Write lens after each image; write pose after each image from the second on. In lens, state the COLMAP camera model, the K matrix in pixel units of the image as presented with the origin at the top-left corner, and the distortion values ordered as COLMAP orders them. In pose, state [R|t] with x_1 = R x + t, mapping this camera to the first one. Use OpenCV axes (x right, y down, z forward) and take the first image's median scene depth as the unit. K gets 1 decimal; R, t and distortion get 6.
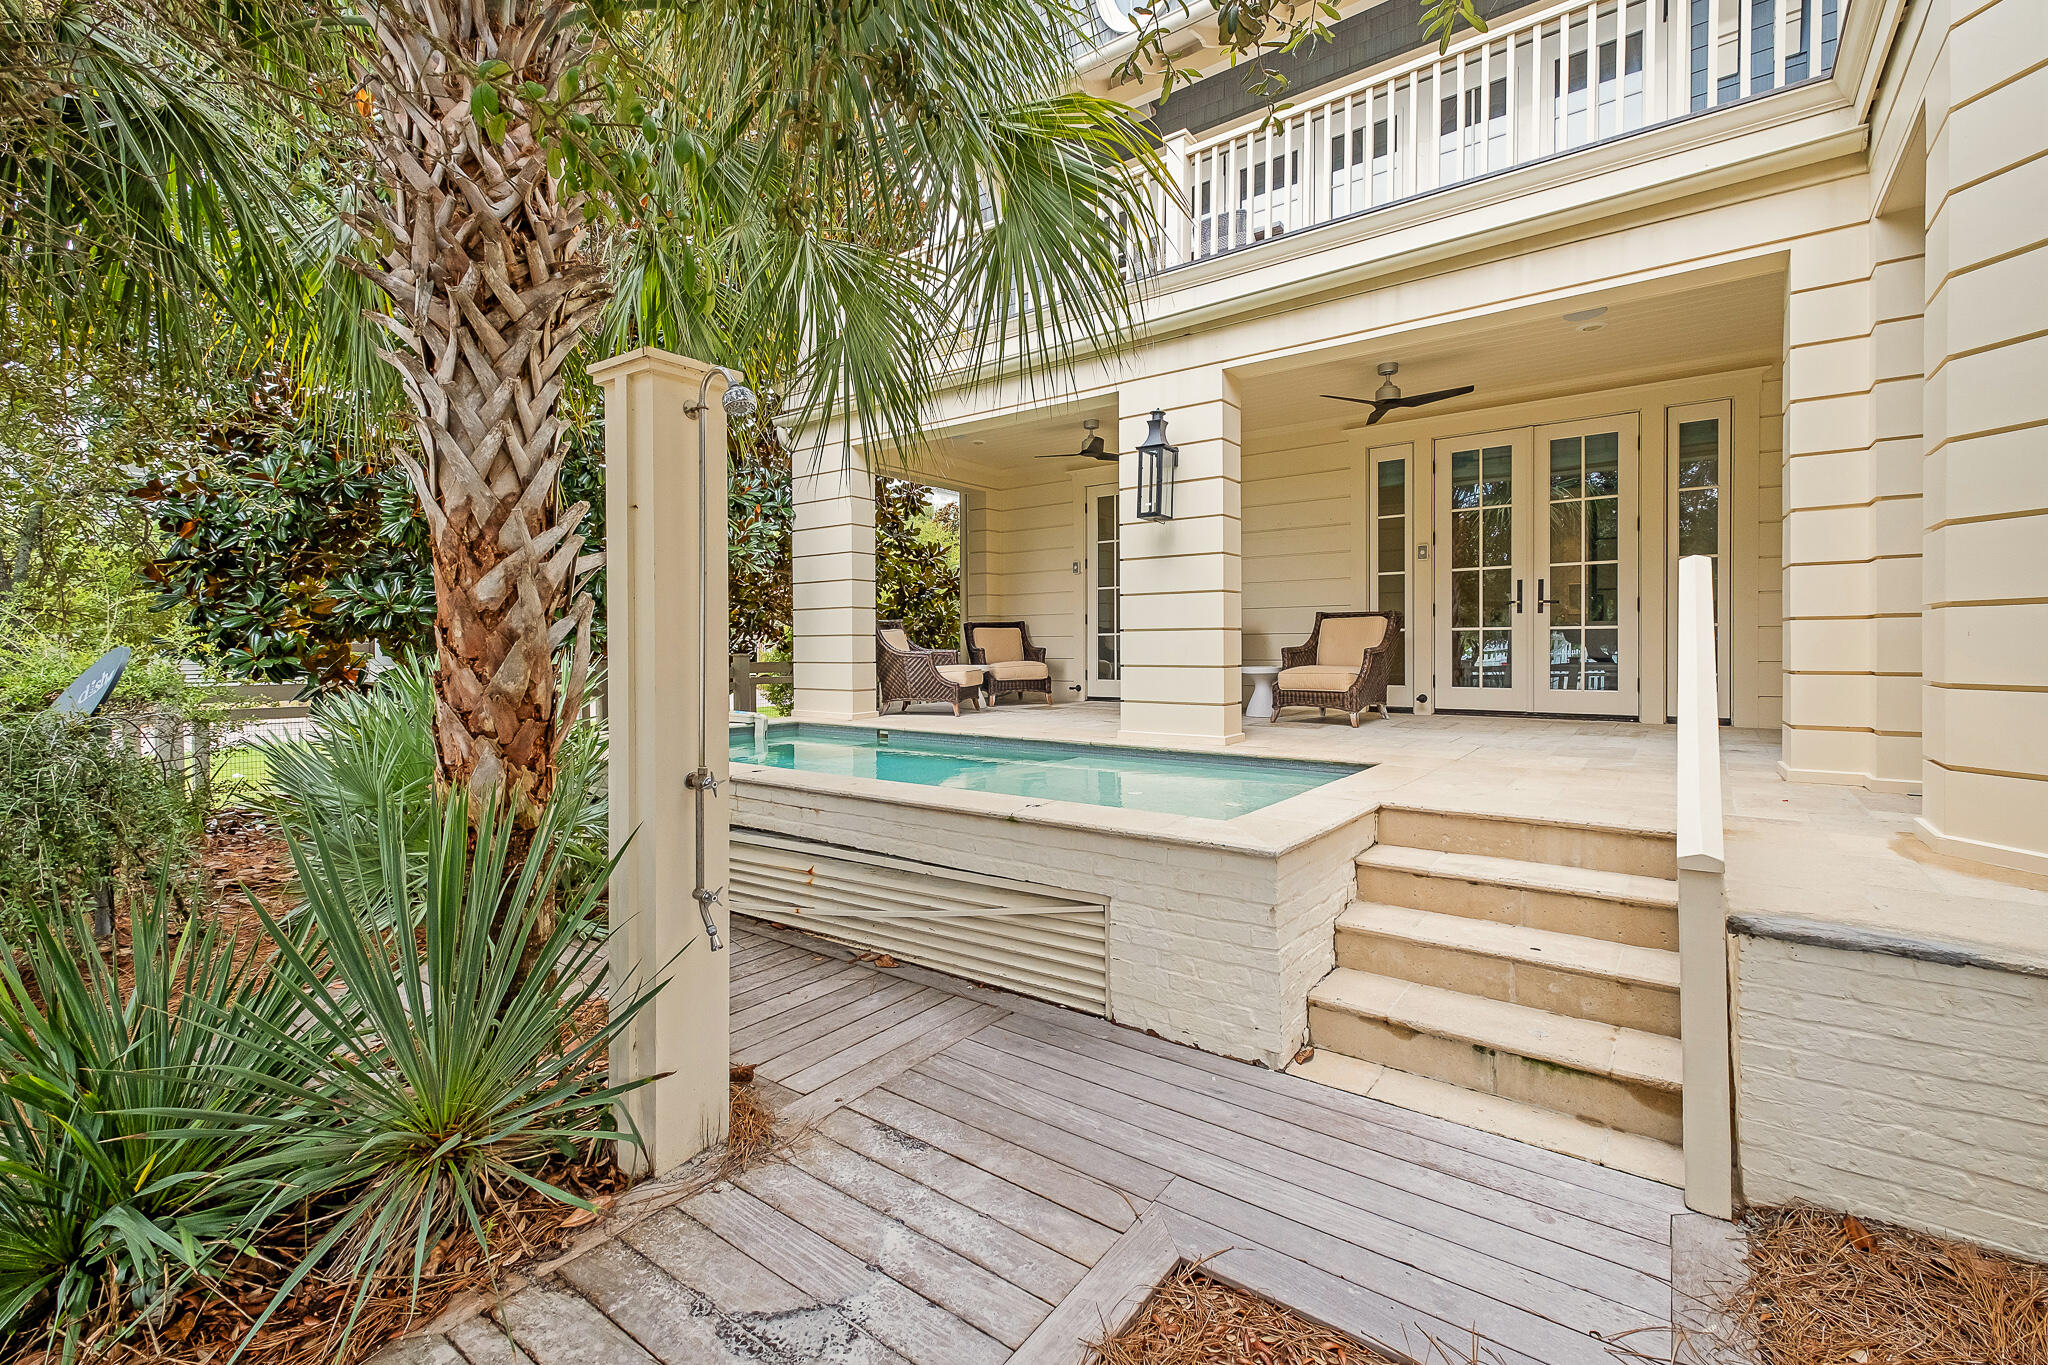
lens RADIAL K [[885.3, 0, 1022.6], [0, 885.3, 671.3], [0, 0, 1]] dist [0.011640, -0.001307]
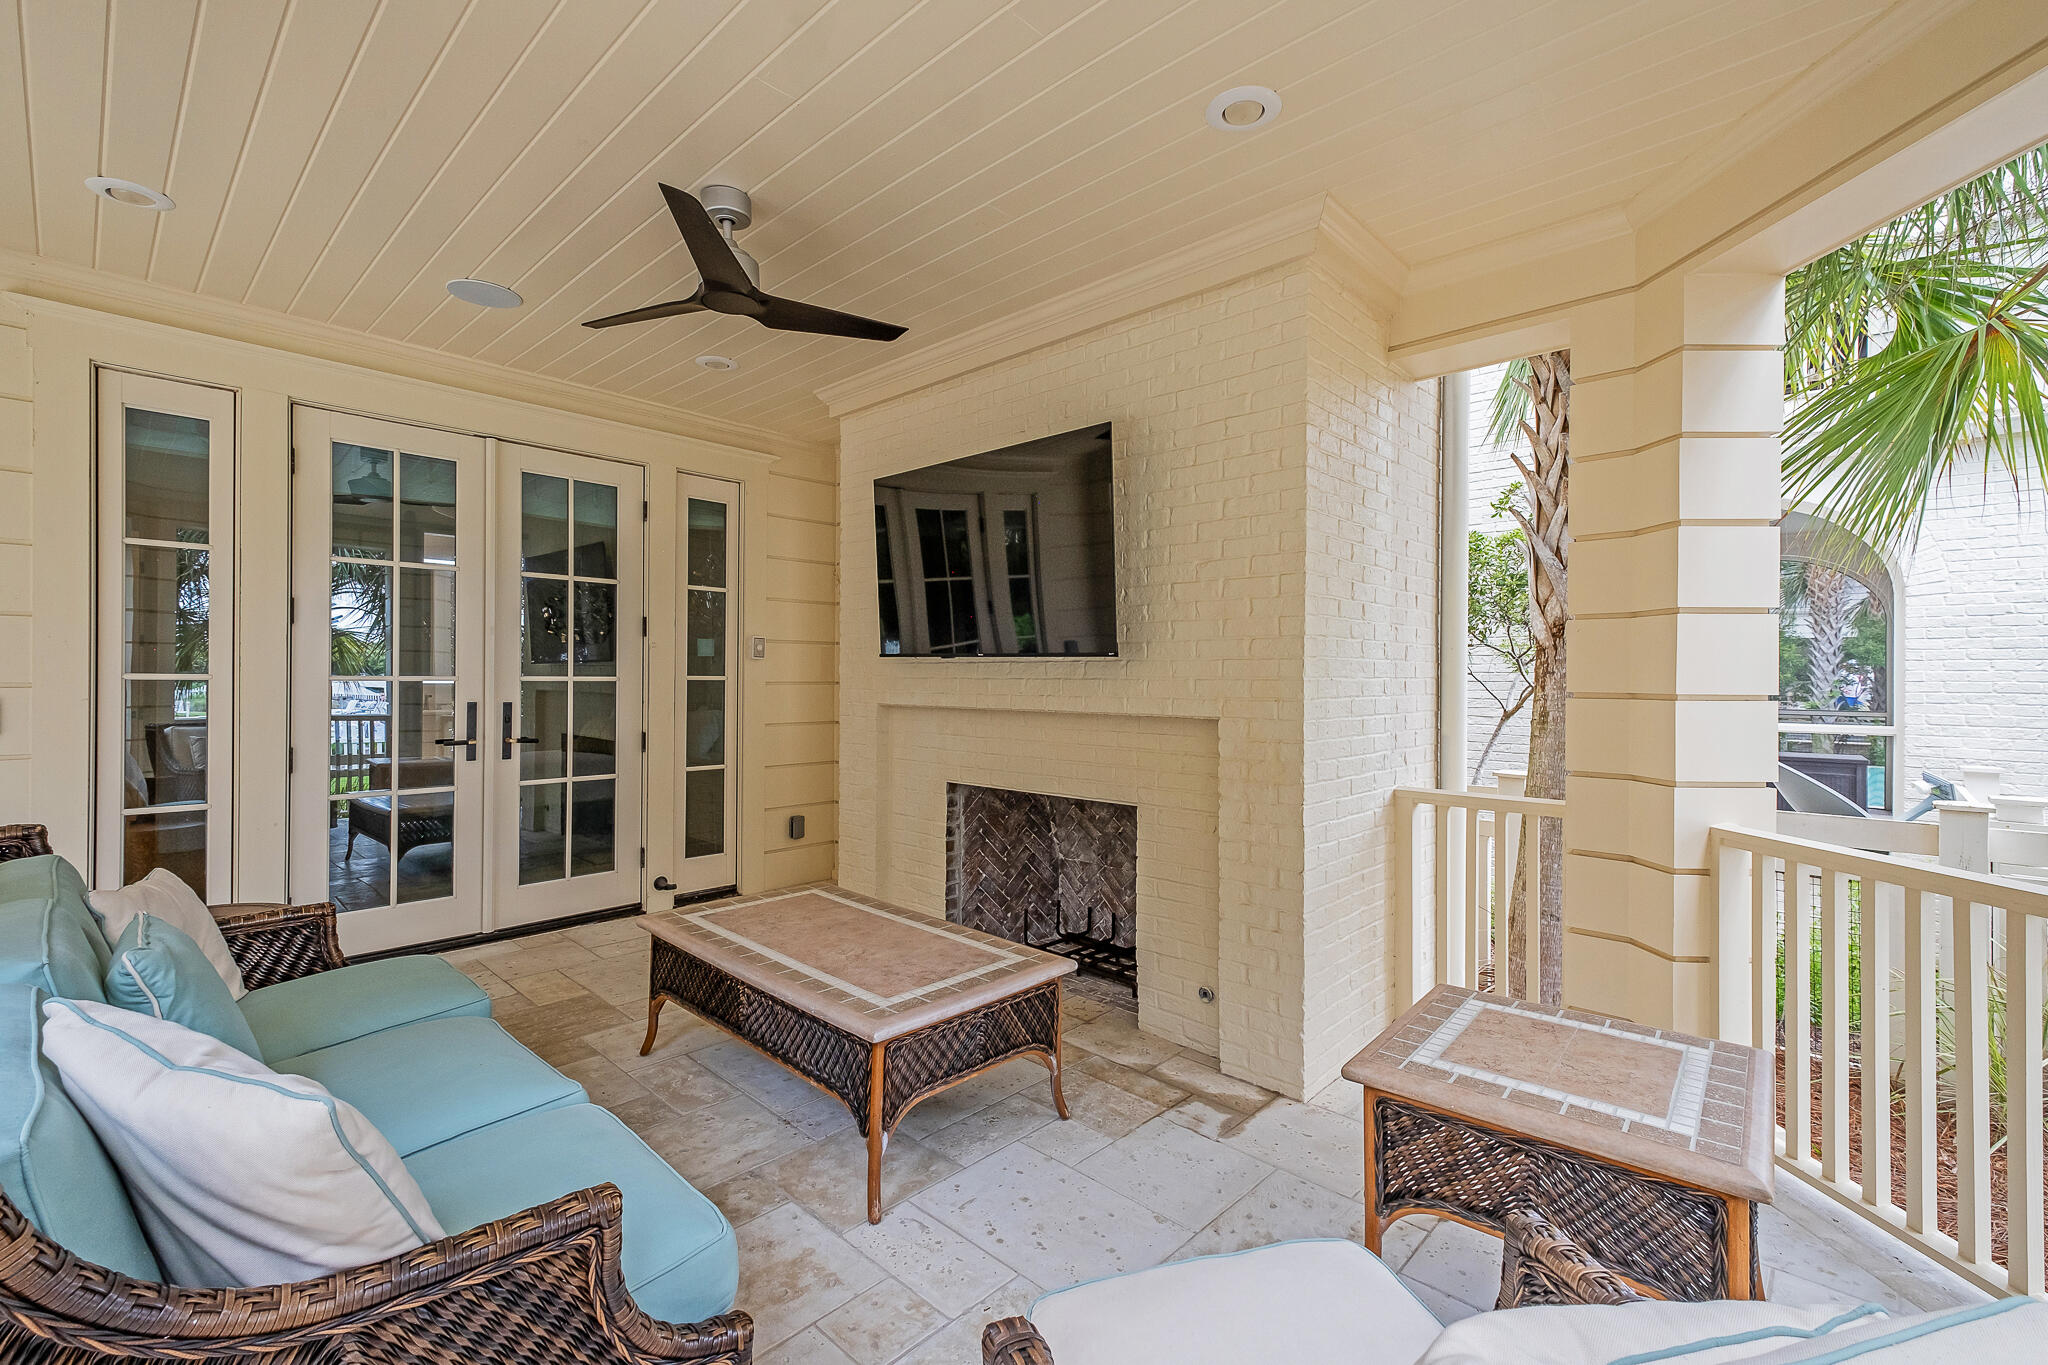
lens RADIAL K [[885.3, 0, 1012.9], [0, 885.3, 667.1], [0, 0, 1]] dist [0.011640, -0.001307]
pose [[0.122293, 0.002595, 0.992491, 0.036315], [-0.002859, 0.999993, -0.002262, -0.125036], [-0.992490, -0.002561, 0.122300, 0.586370]]
